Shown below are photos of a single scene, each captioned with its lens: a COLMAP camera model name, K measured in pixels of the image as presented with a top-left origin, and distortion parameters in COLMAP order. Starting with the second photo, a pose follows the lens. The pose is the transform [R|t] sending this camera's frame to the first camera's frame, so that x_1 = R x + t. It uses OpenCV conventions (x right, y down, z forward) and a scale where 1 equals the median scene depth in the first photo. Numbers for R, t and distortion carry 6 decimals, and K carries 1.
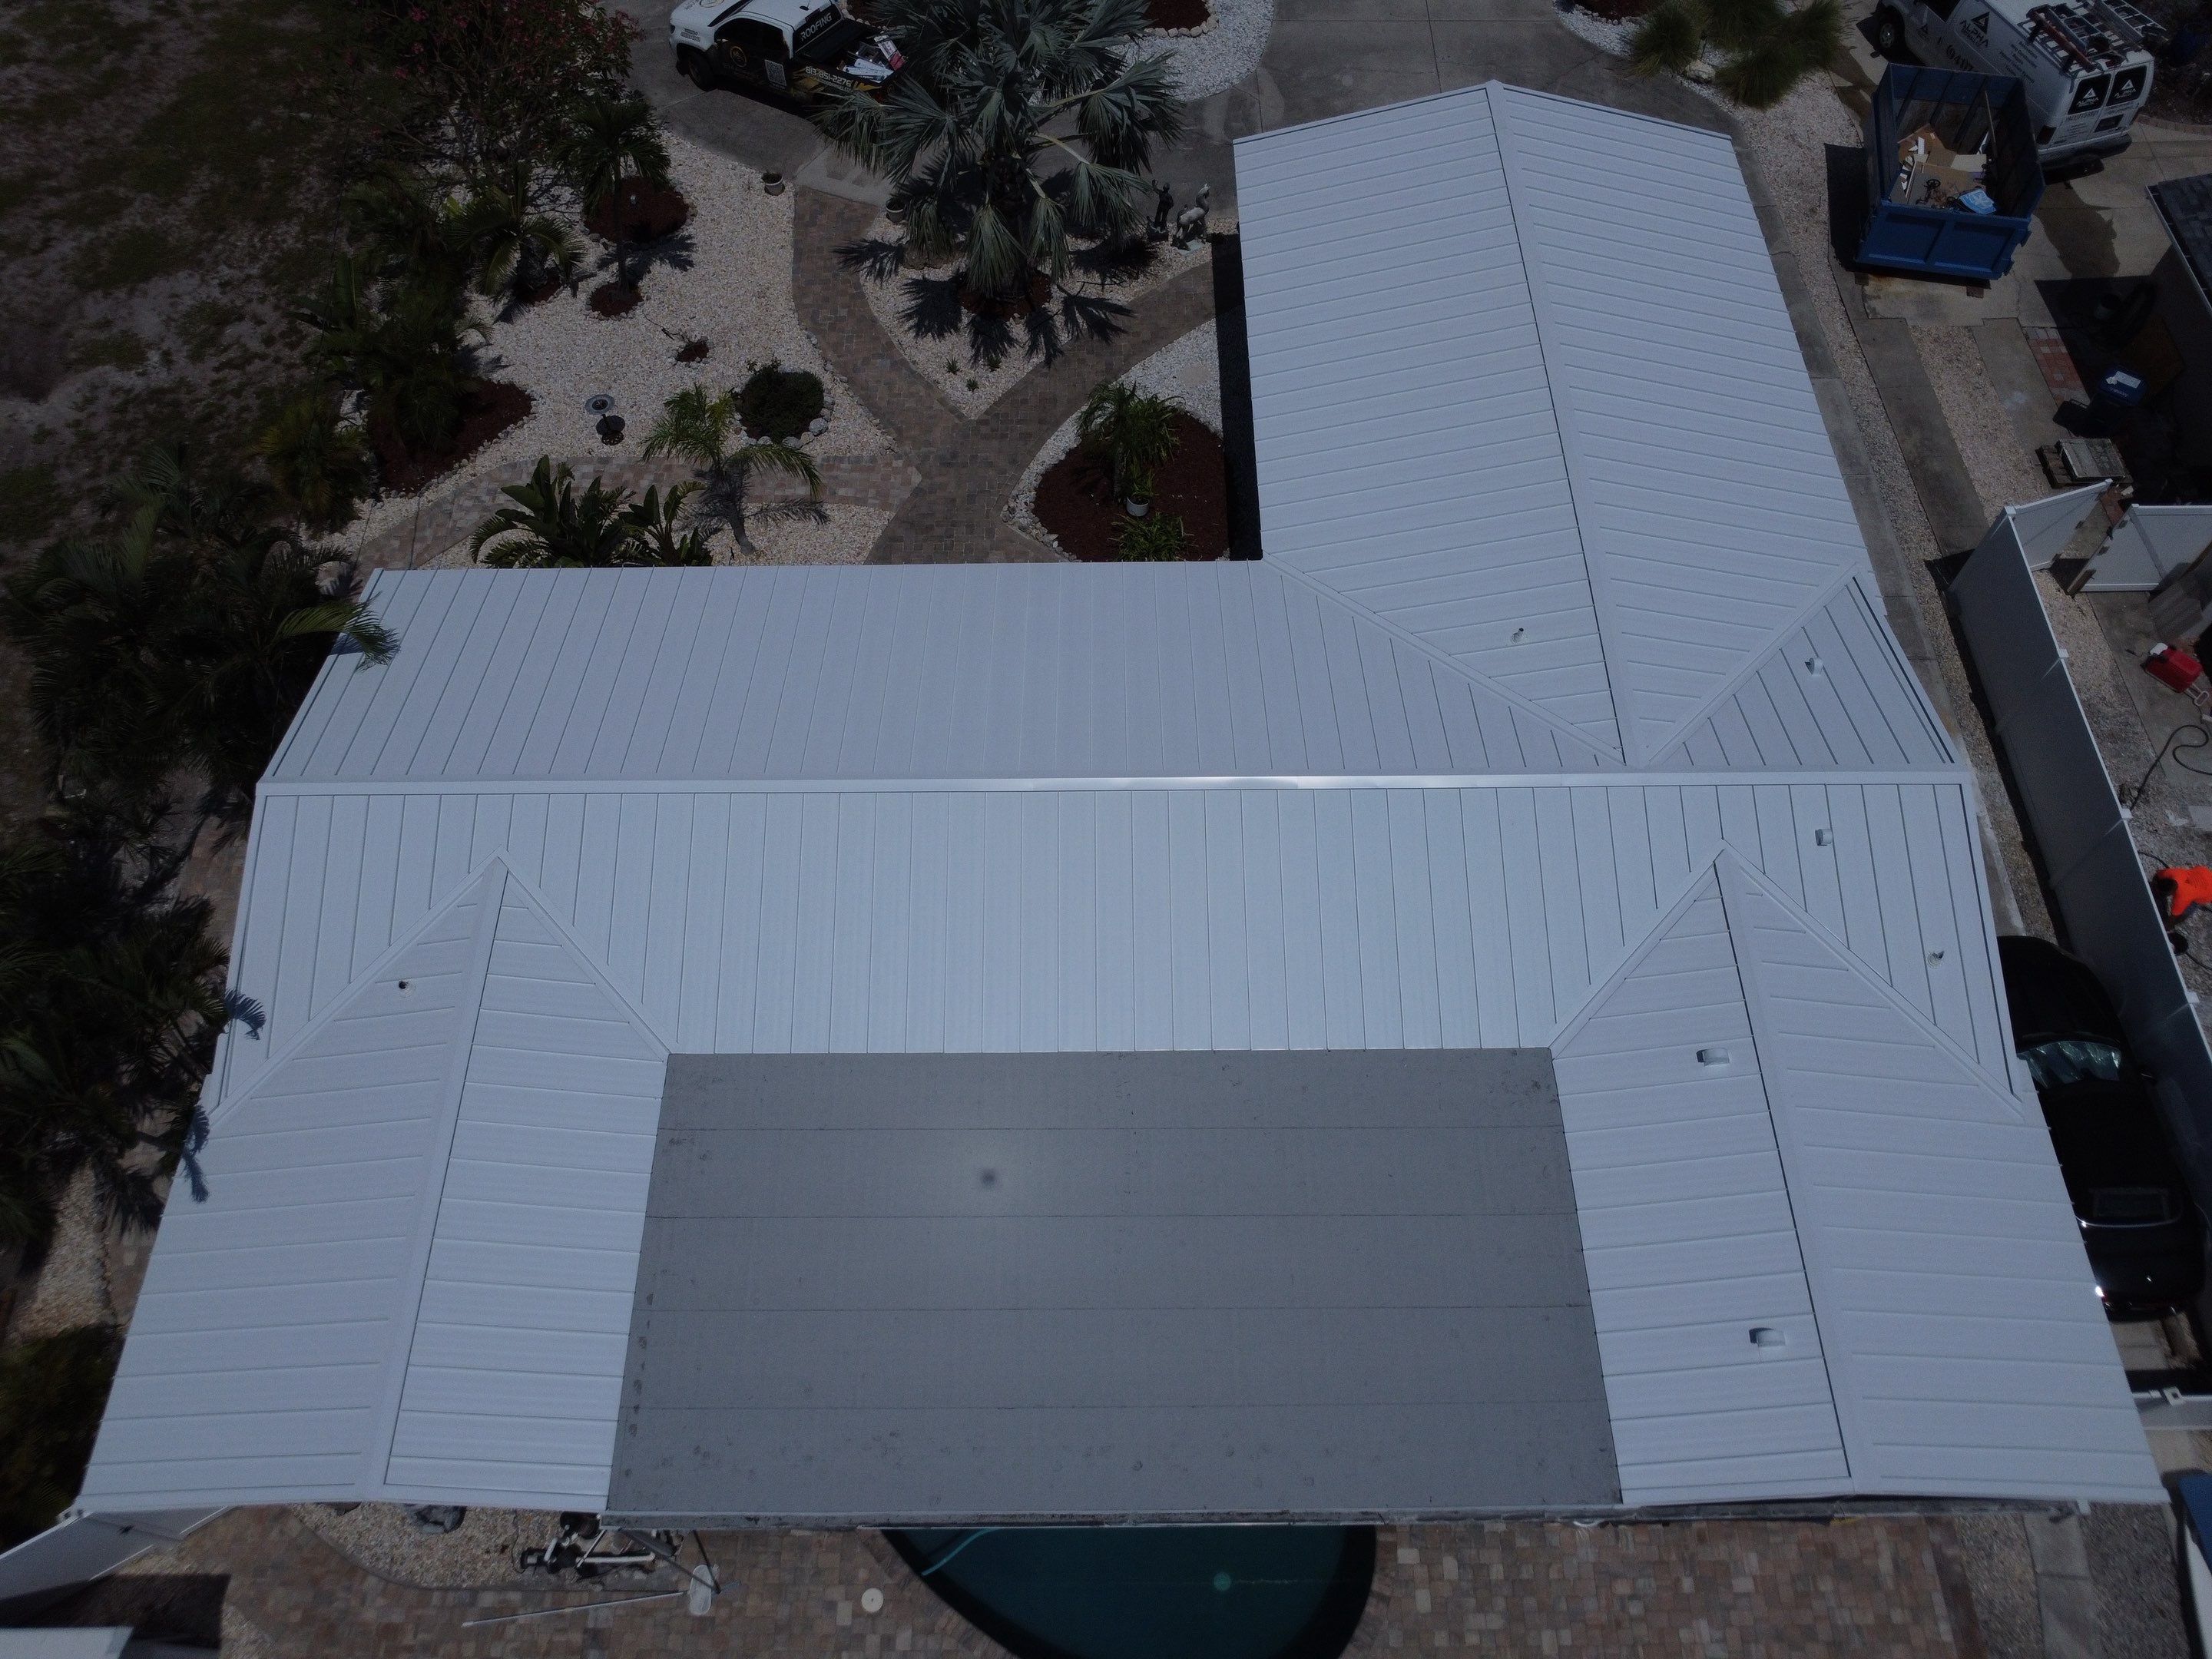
lens RADIAL K [[1596.2, 0, 1105.9], [0, 1596.2, 832.8], [0, 0, 1]] dist [-0.047438, 0.025005]
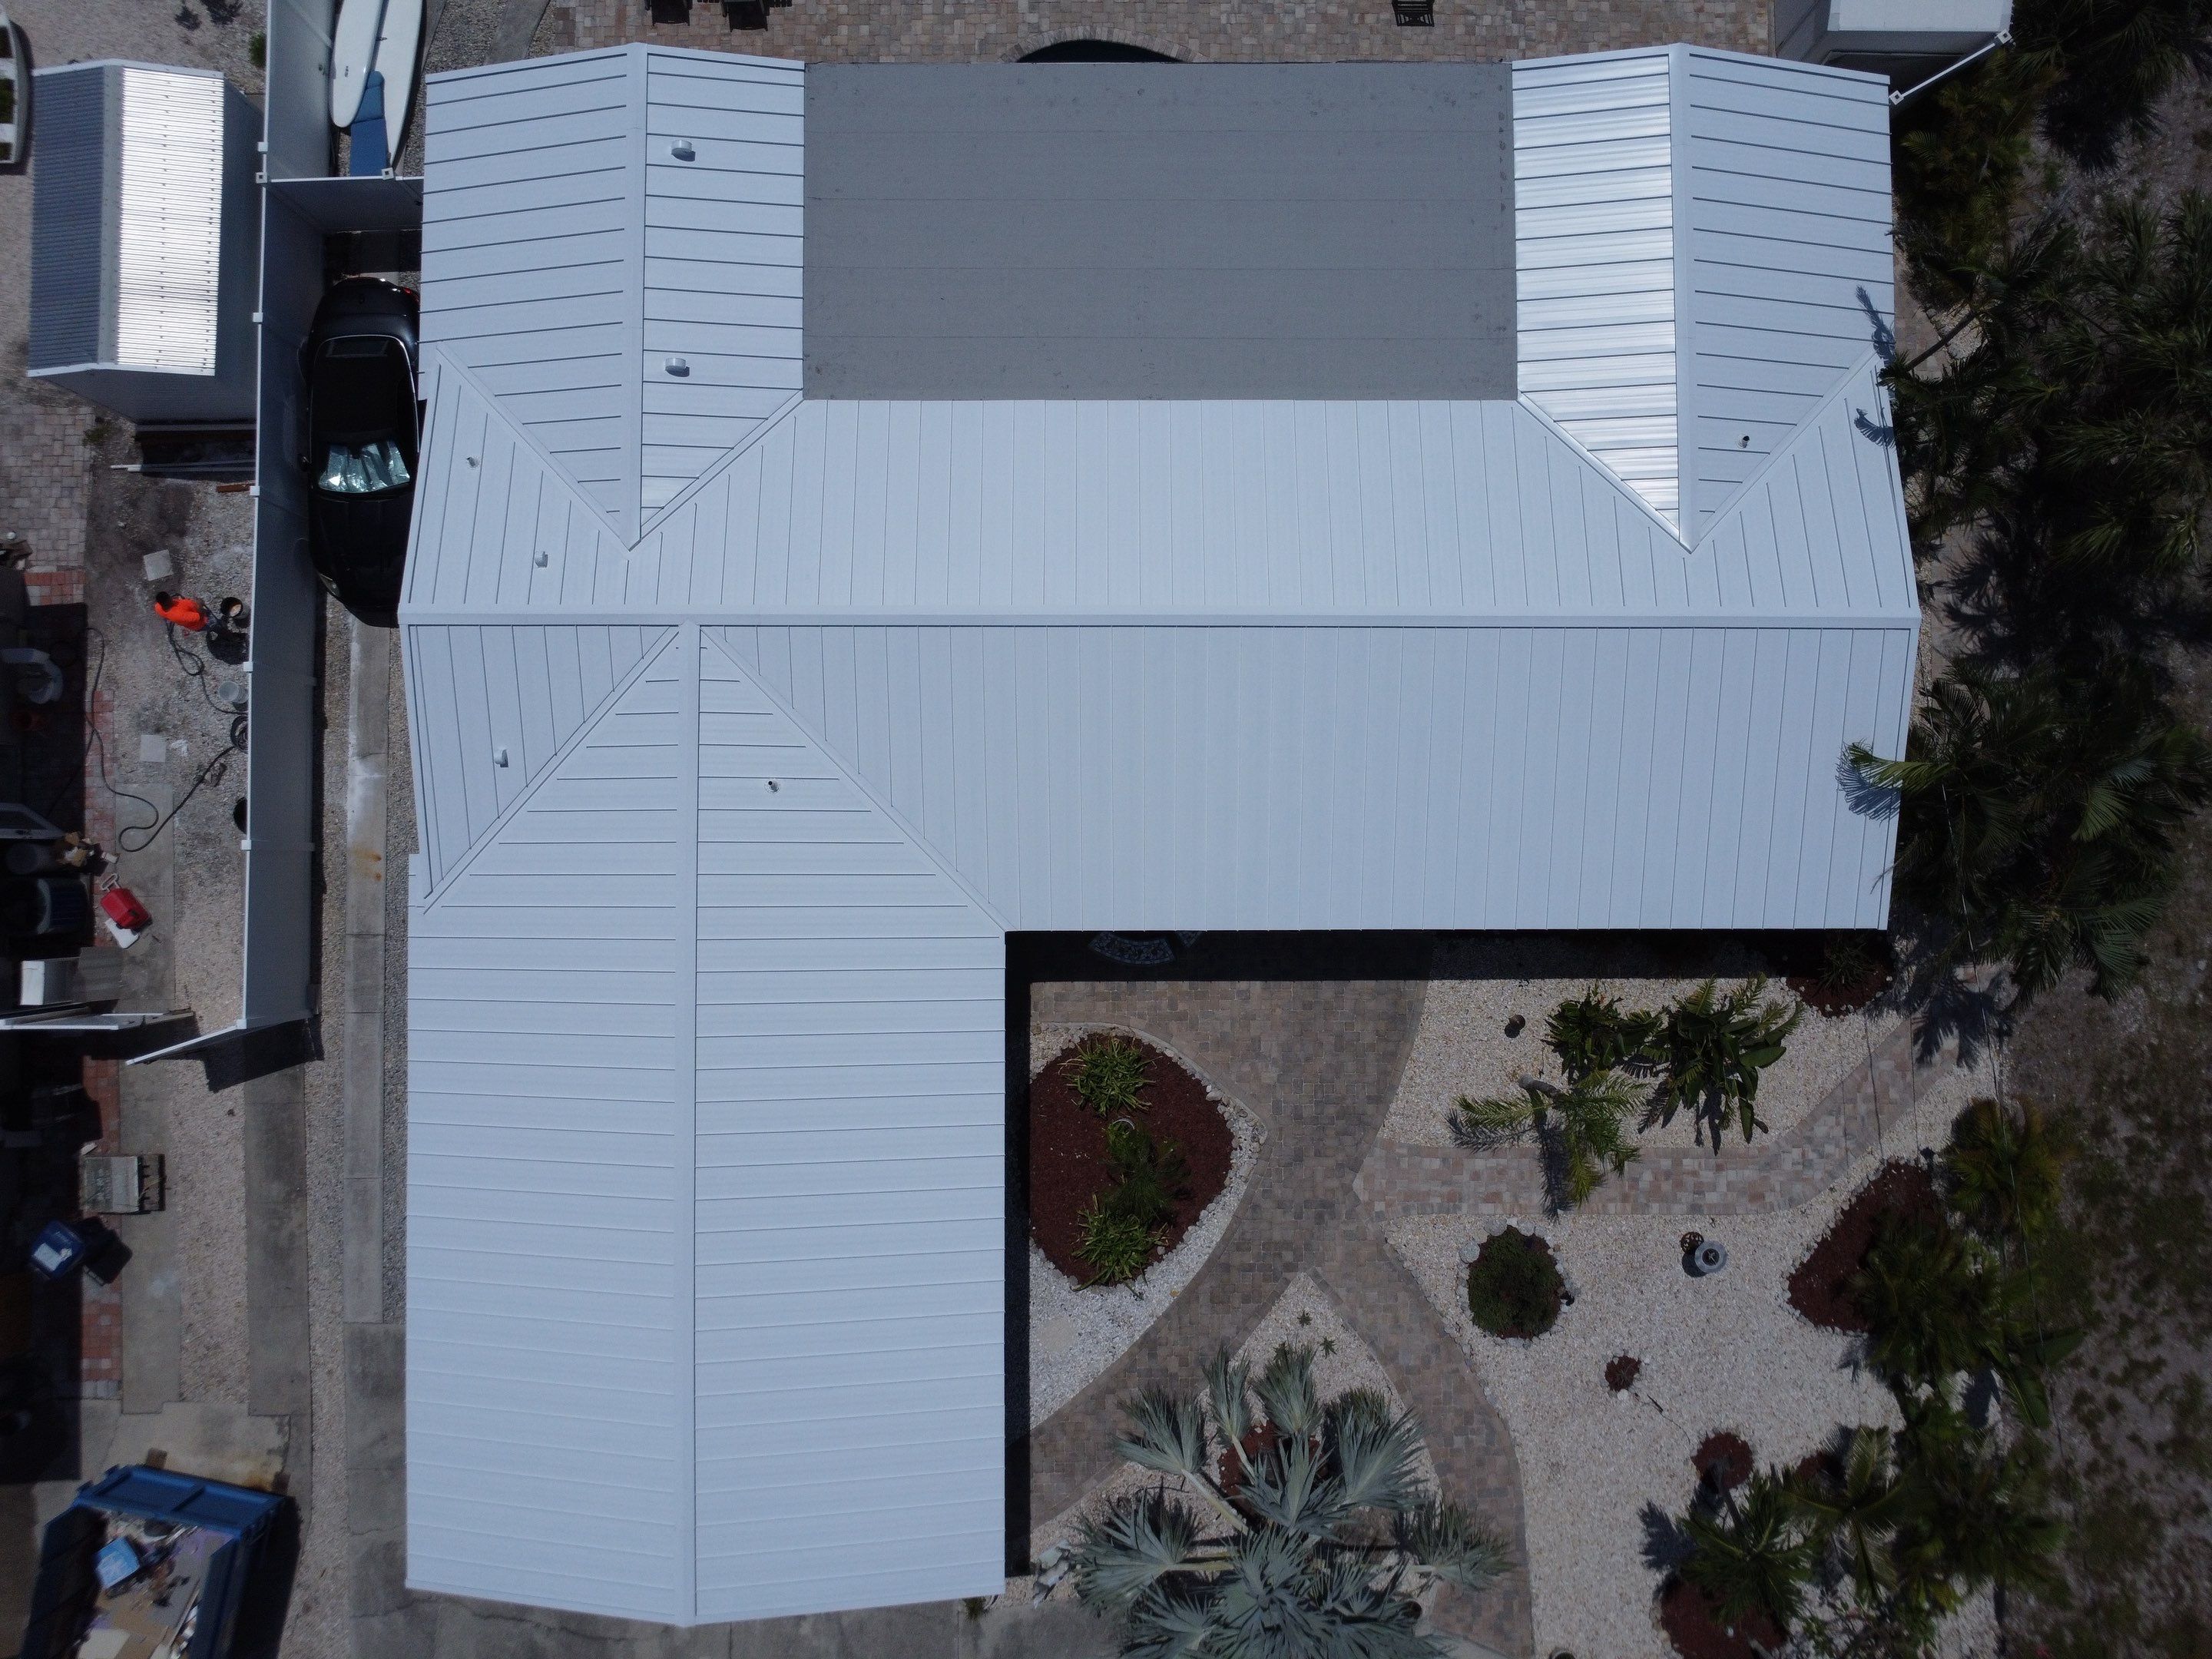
lens RADIAL K [[1596.2, 0, 1107.6], [0, 1596.2, 819.6], [0, 0, 1]] dist [-0.047438, 0.025005]
pose [[-0.999892, -0.003132, 0.014352, 0.015874], [0.010321, -0.845009, 0.534652, -0.532710], [0.010453, 0.534742, 0.844950, 0.088409]]
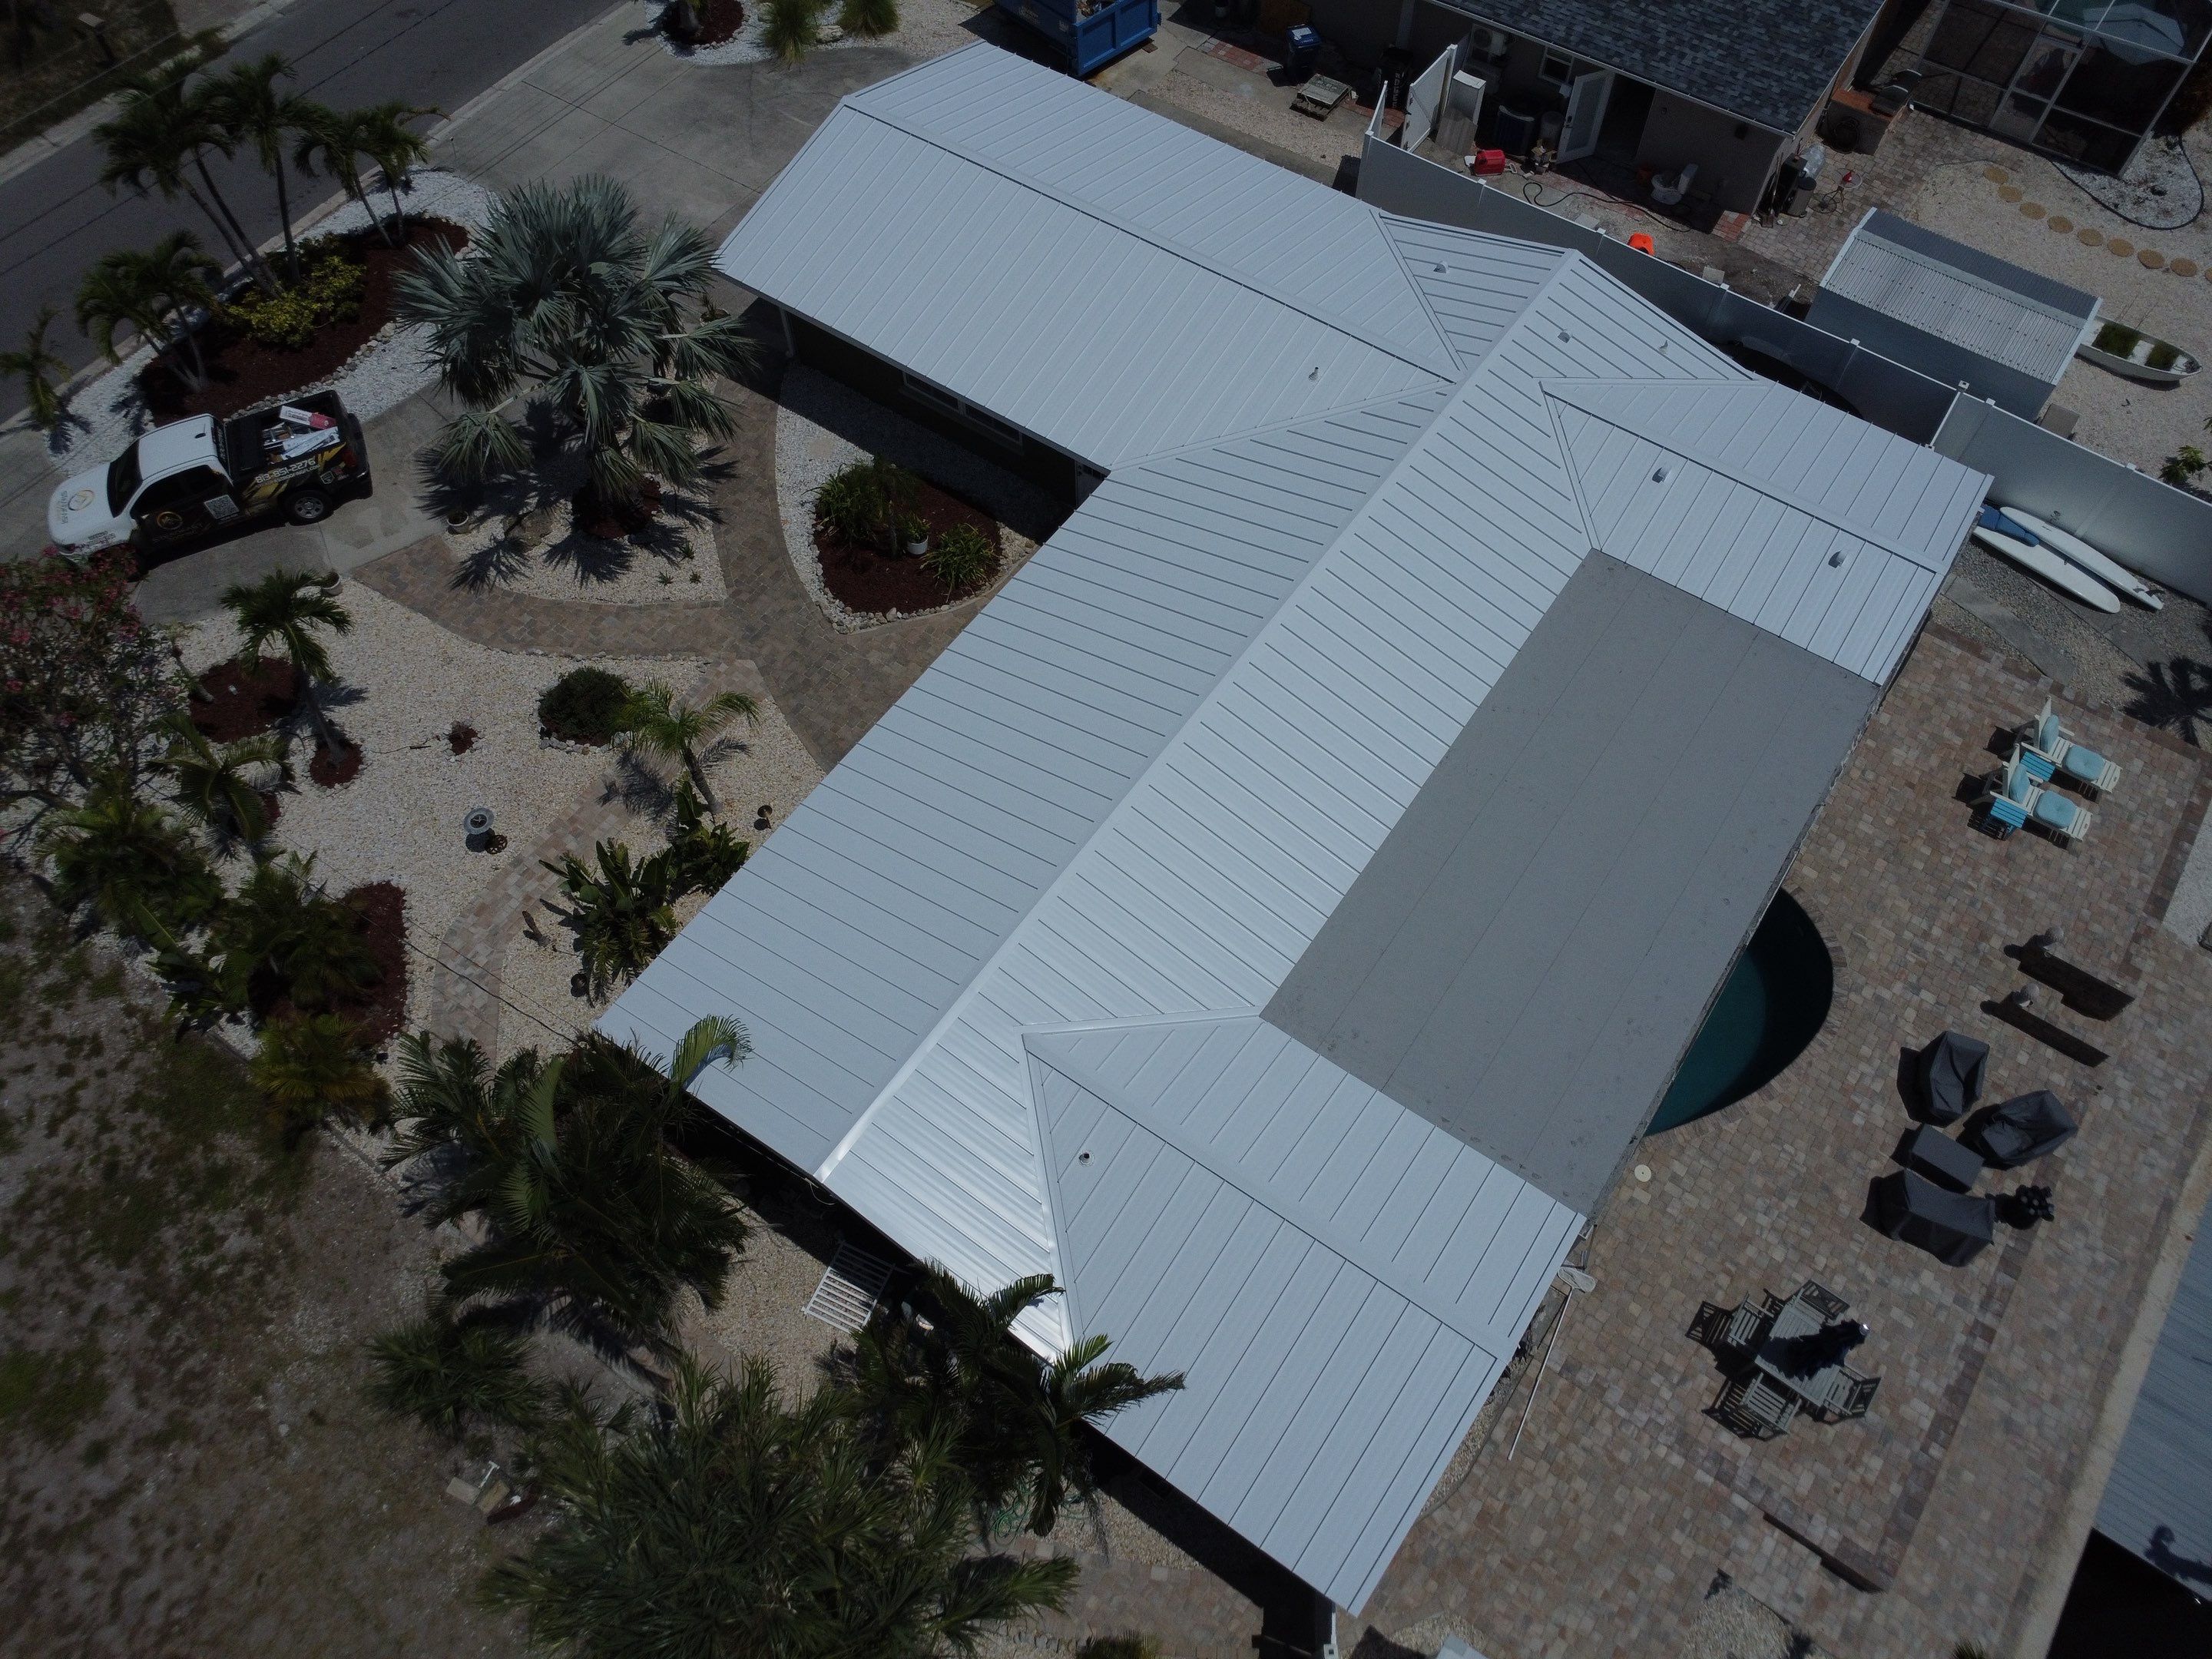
lens RADIAL K [[1596.2, 0, 1107.0], [0, 1596.2, 833.1], [0, 0, 1]] dist [-0.047438, 0.025005]
pose [[0.578020, -0.697742, 0.423142, -0.498332], [0.702616, 0.689262, 0.176774, -0.161806], [-0.414998, 0.195127, 0.888652, -0.018719]]
